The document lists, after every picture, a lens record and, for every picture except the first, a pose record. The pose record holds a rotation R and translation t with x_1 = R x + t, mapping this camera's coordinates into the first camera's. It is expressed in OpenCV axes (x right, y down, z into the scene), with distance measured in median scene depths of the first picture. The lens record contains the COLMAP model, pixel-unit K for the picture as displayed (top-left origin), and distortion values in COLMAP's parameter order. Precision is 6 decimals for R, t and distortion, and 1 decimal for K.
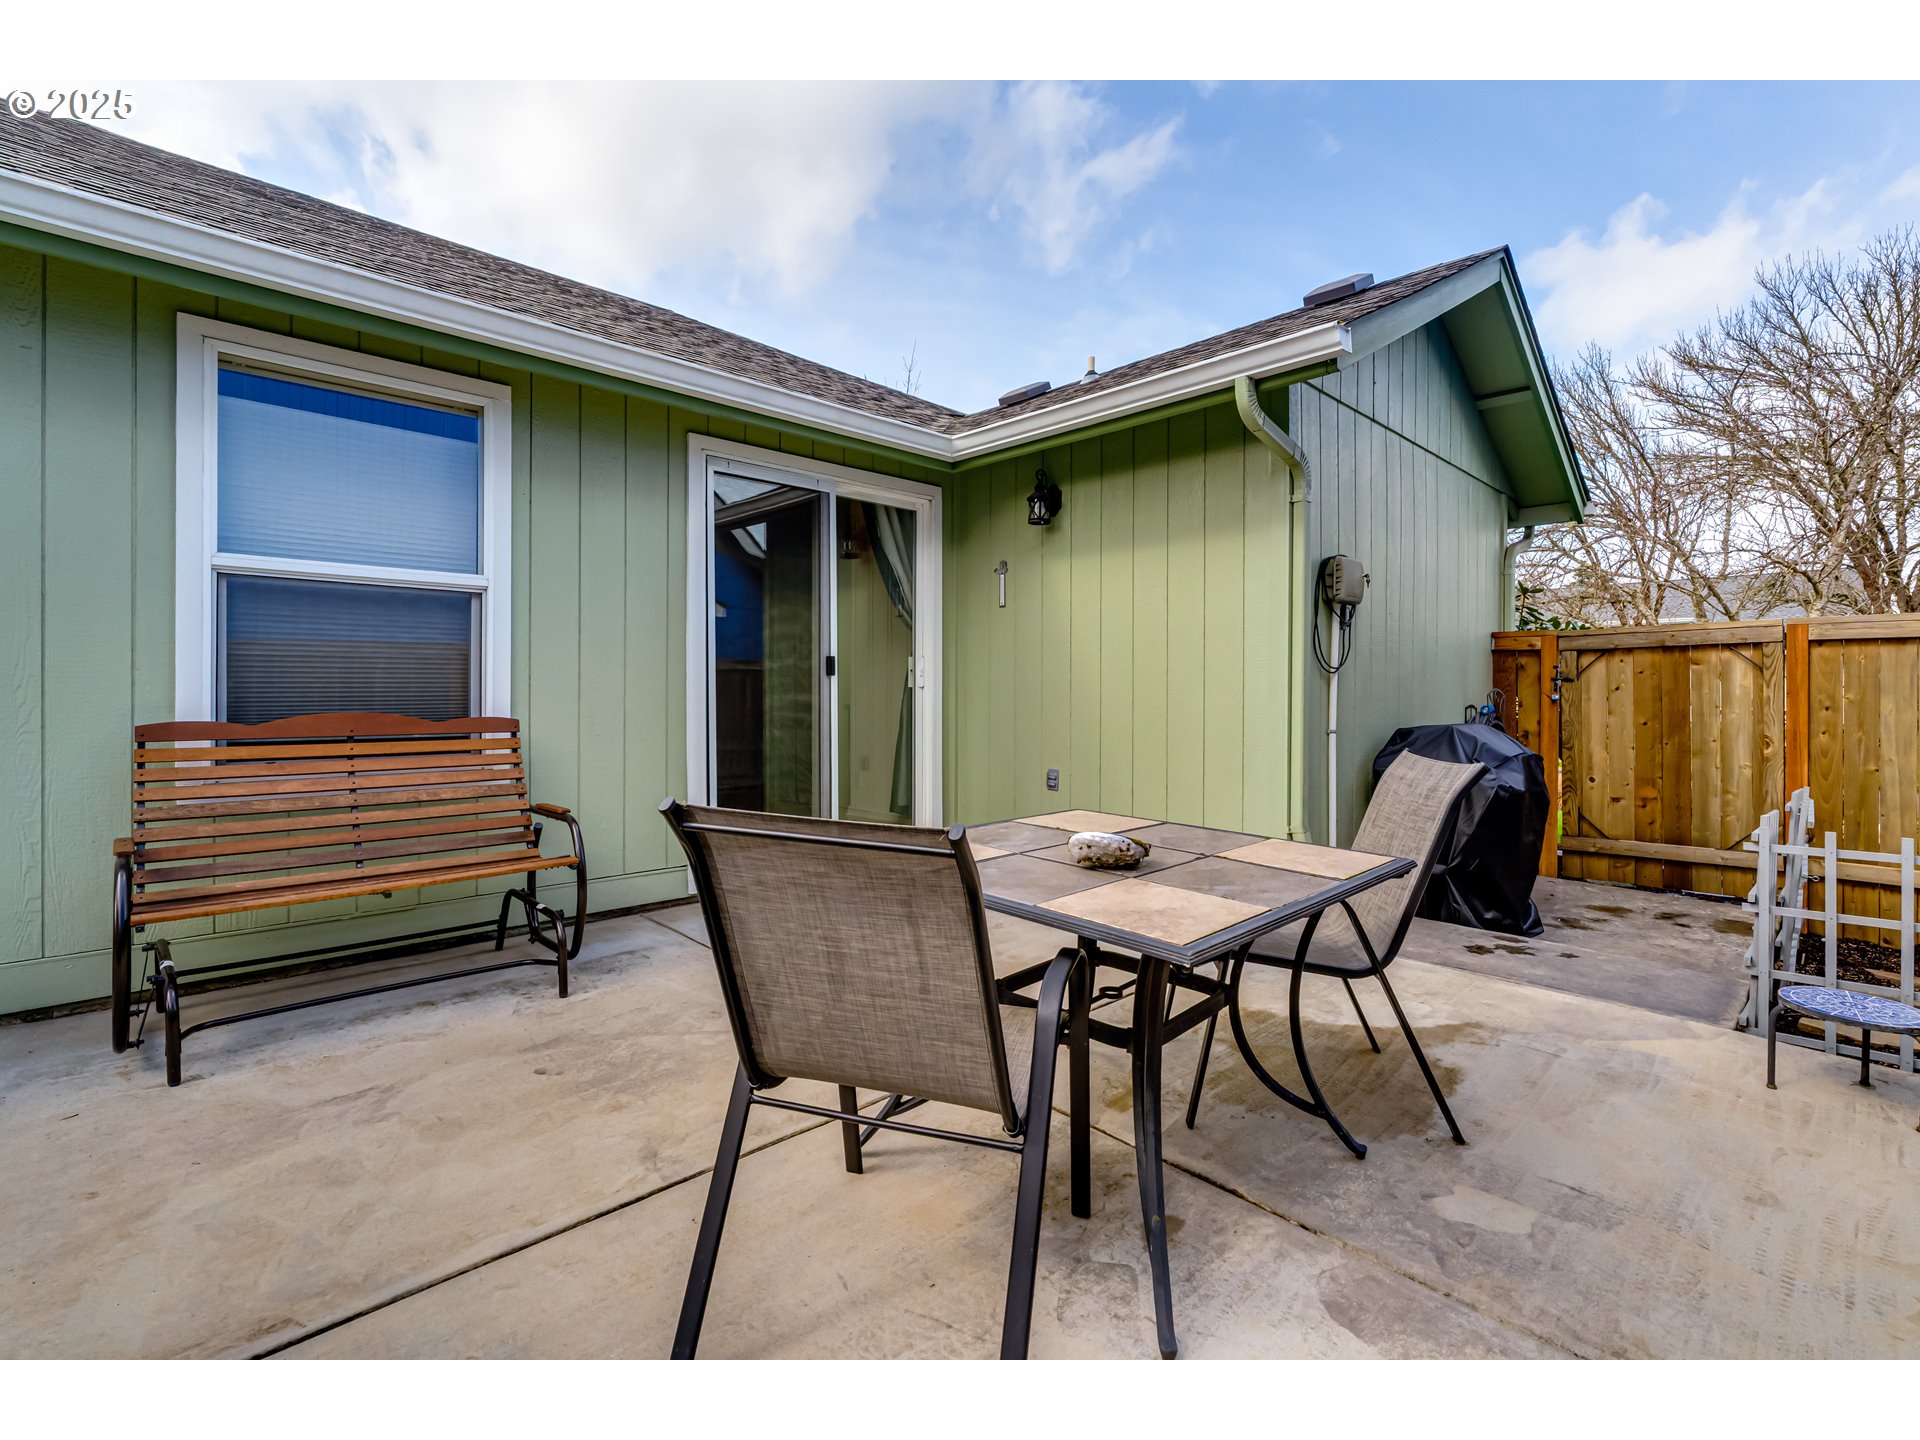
lens RADIAL K [[879.4, 0, 957.2], [0, 879.4, 677.3], [0, 0, 1]] dist [-0.004412, -0.000007]
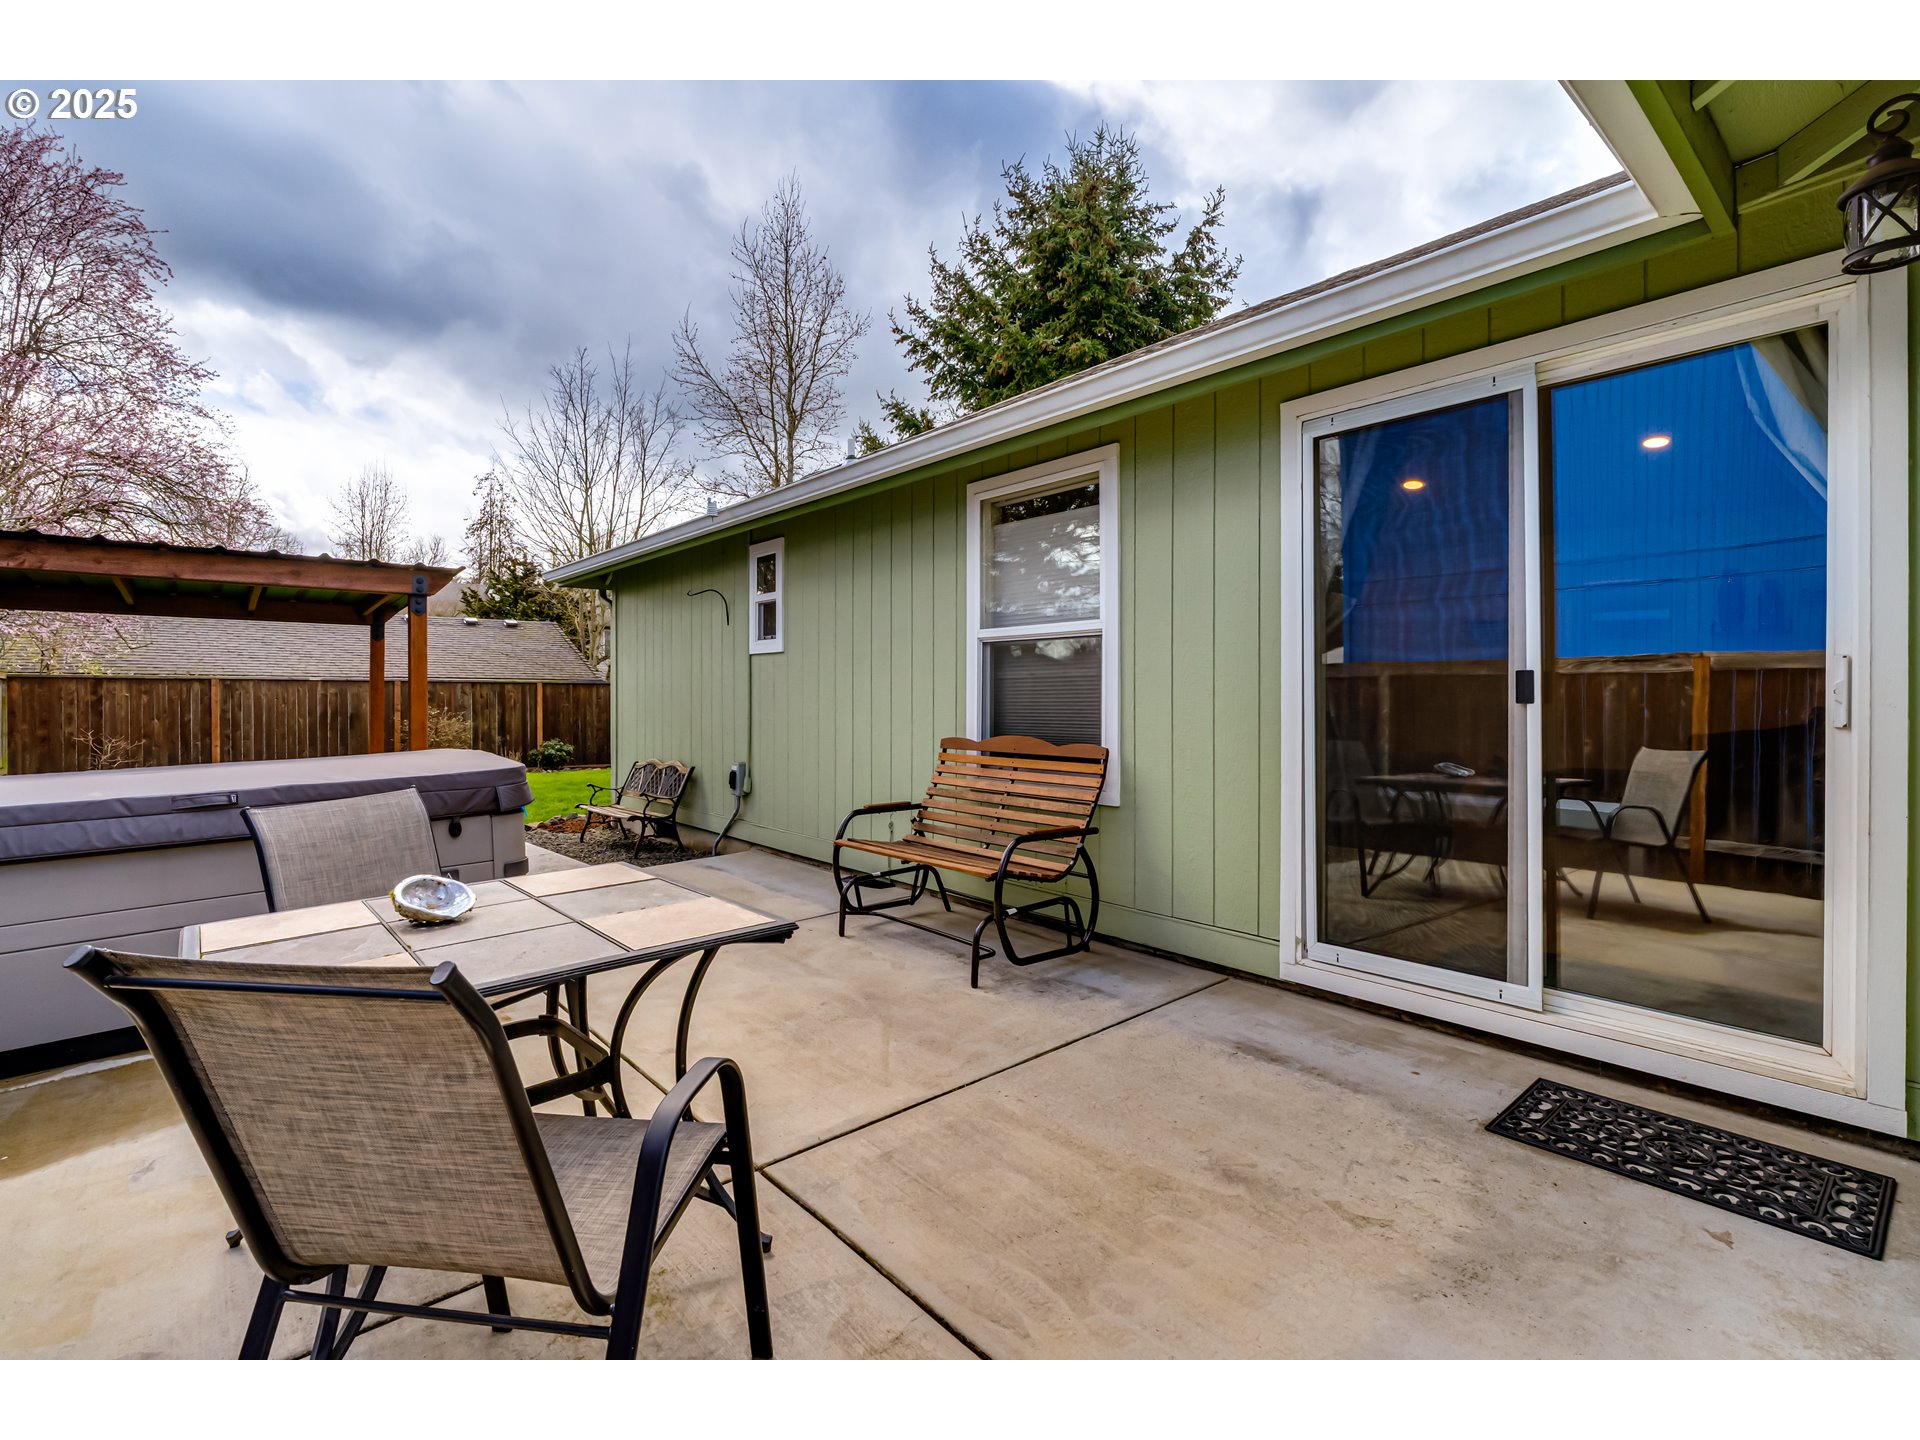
lens RADIAL K [[879.4, 0, 957.2], [0, 879.4, 677.3], [0, 0, 1]] dist [-0.004412, -0.000007]
pose [[-0.061076, -0.029535, -0.997696, 0.651106], [0.017038, 0.999386, -0.030628, -0.009680], [0.997988, -0.018869, -0.060536, 0.945301]]
